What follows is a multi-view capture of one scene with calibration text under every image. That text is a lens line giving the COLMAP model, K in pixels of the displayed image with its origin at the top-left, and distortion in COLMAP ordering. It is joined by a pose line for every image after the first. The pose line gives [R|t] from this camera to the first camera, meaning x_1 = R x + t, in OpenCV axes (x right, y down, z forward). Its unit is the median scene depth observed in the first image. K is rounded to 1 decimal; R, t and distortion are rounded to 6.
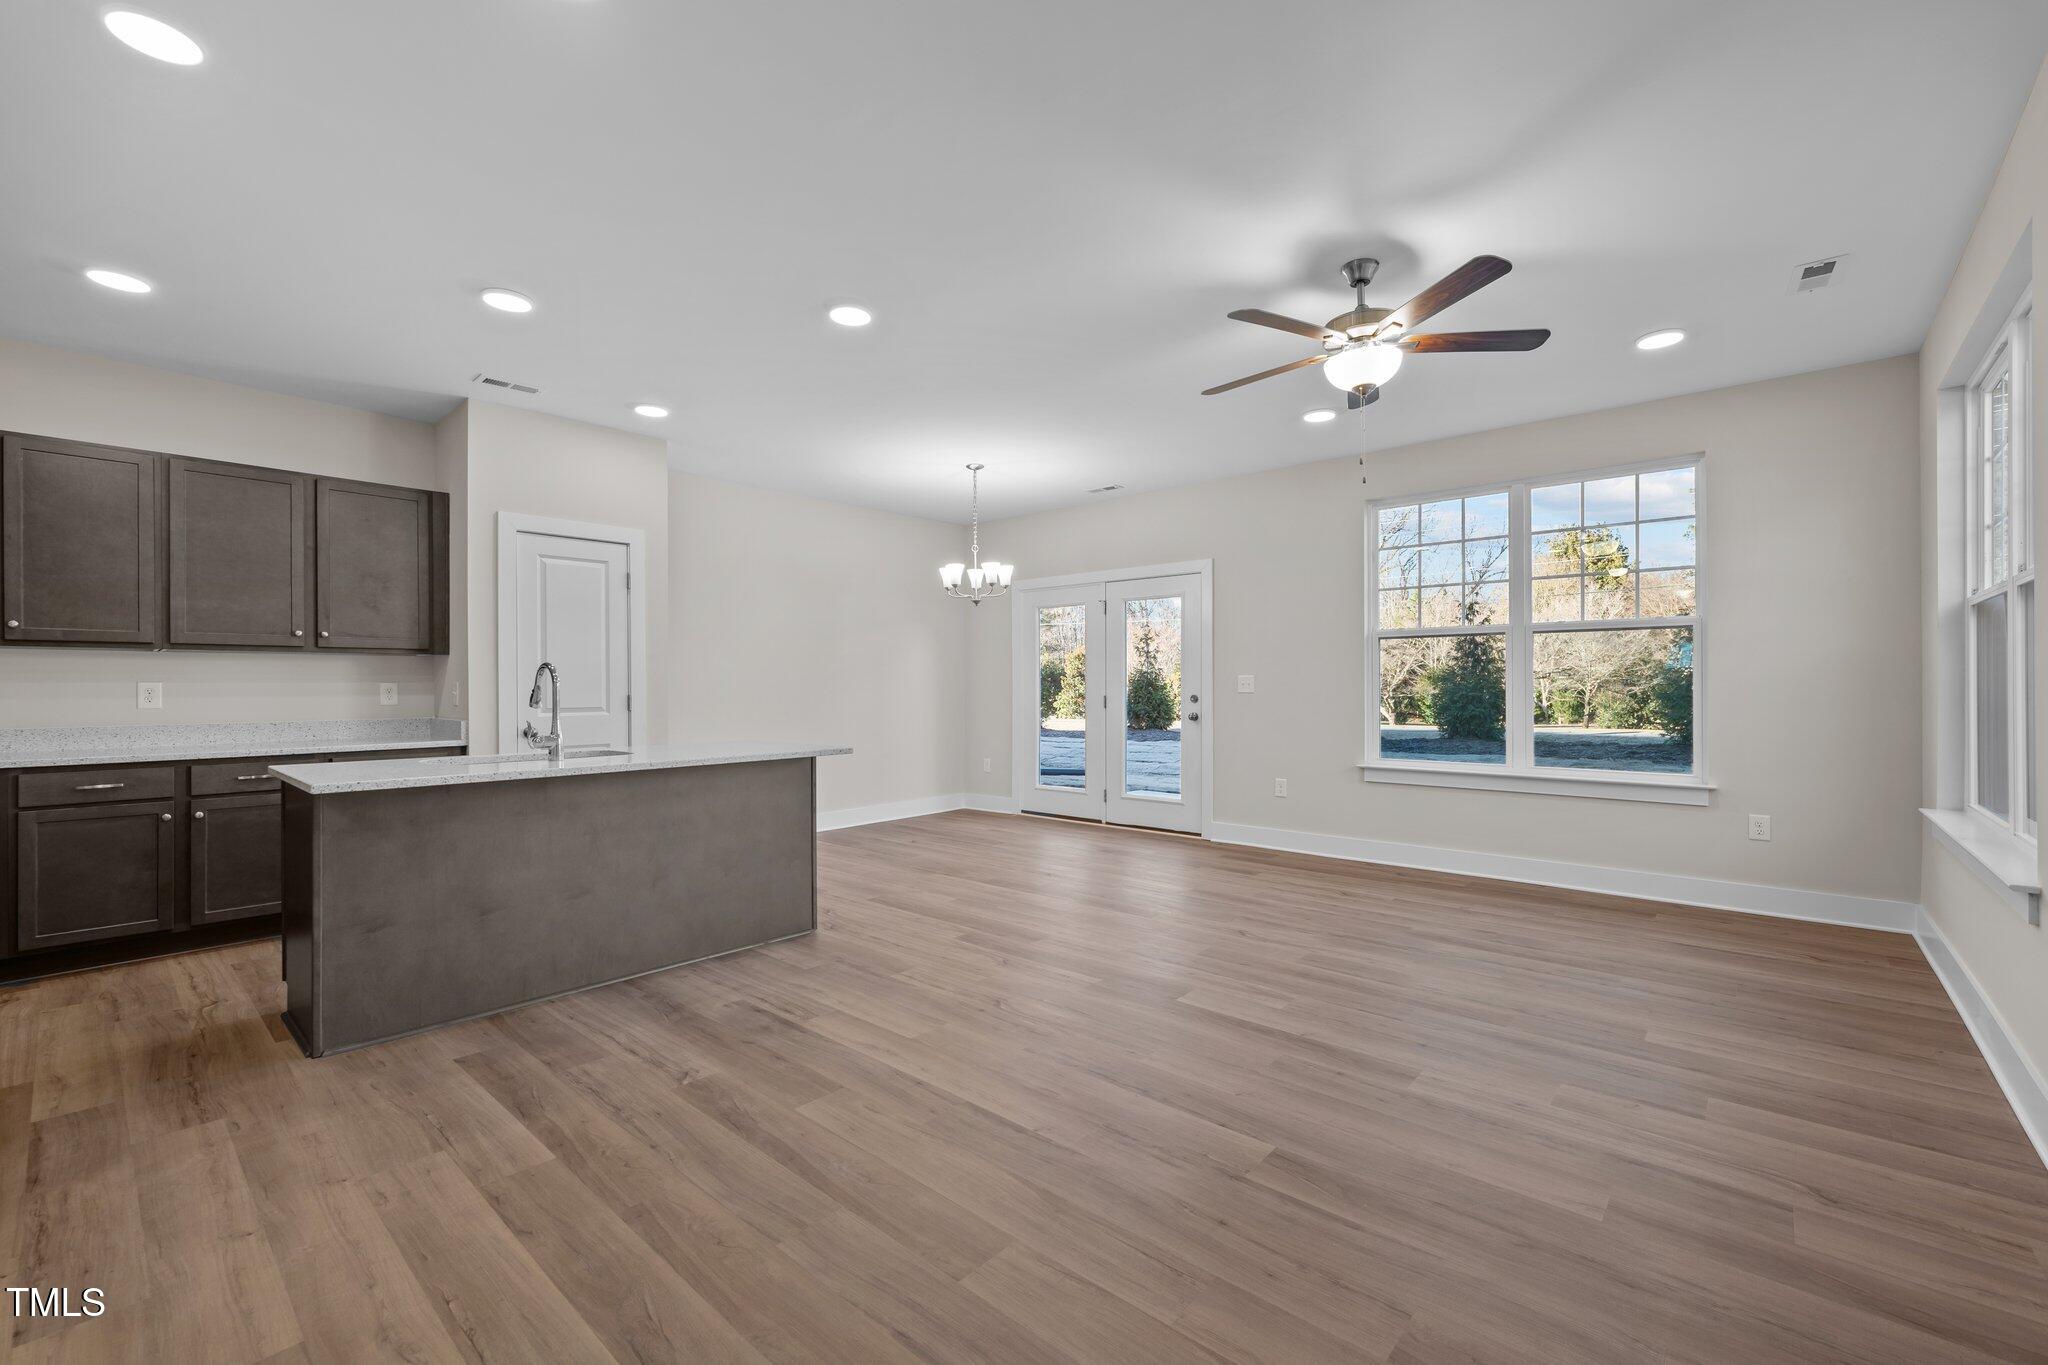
lens RADIAL K [[848.6, 0, 1024.0], [0, 848.6, 689.1], [0, 0, 1]] dist [-0.001487, -0.000462]
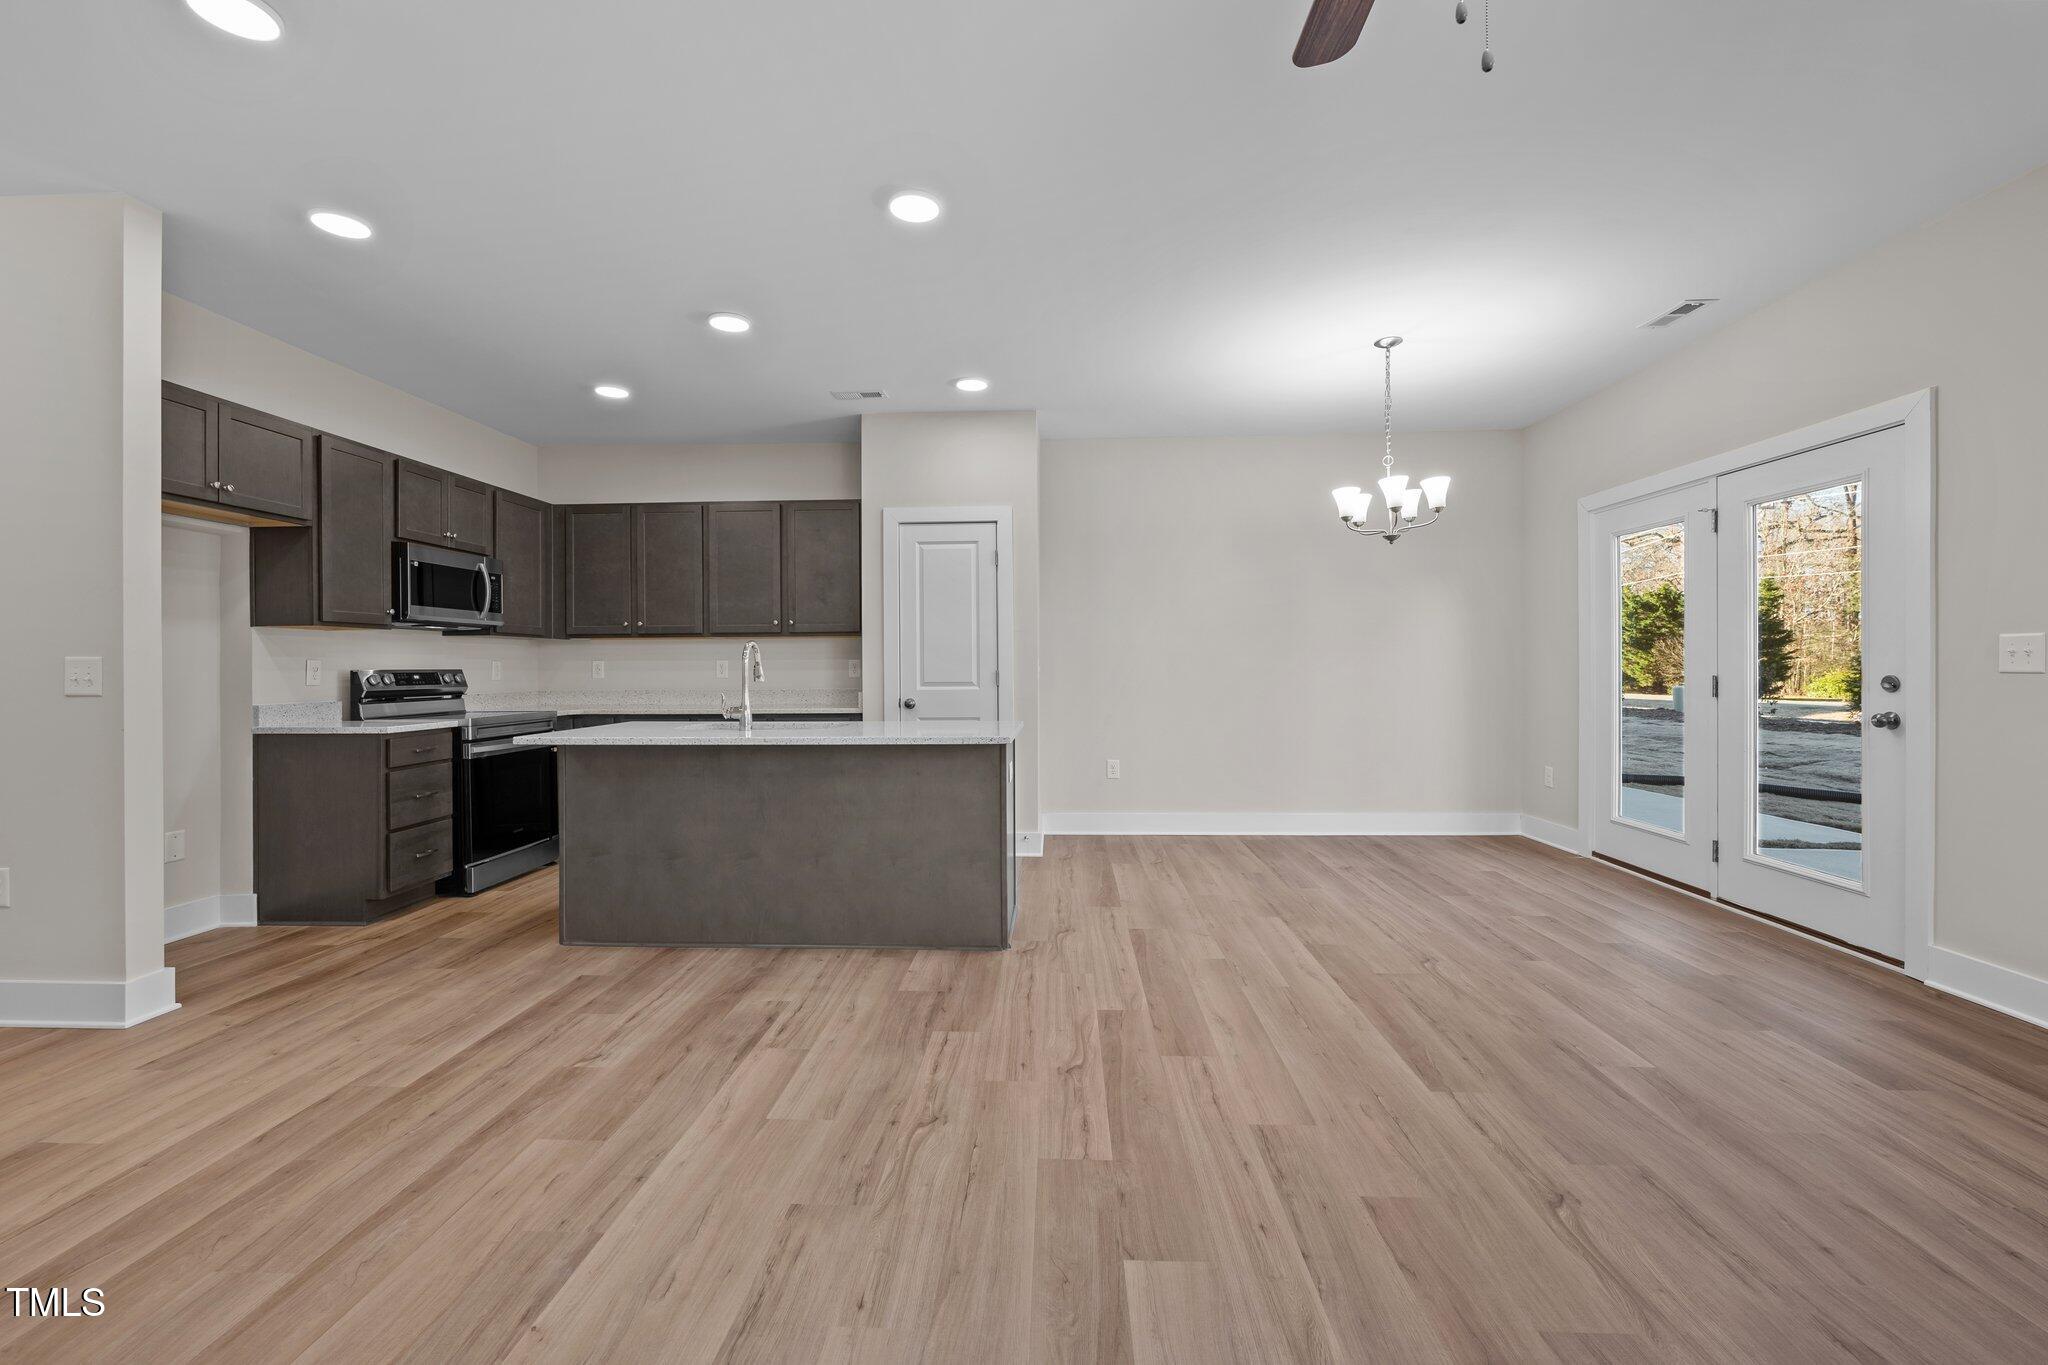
lens RADIAL K [[843.4, 0, 1022.3], [0, 843.4, 667.7], [0, 0, 1]] dist [-0.001503, -0.000032]
pose [[0.626227, 0.002630, -0.779636, 0.516098], [0.000932, 0.999991, 0.004122, -0.000561], [0.779640, -0.003308, 0.626219, 0.596860]]
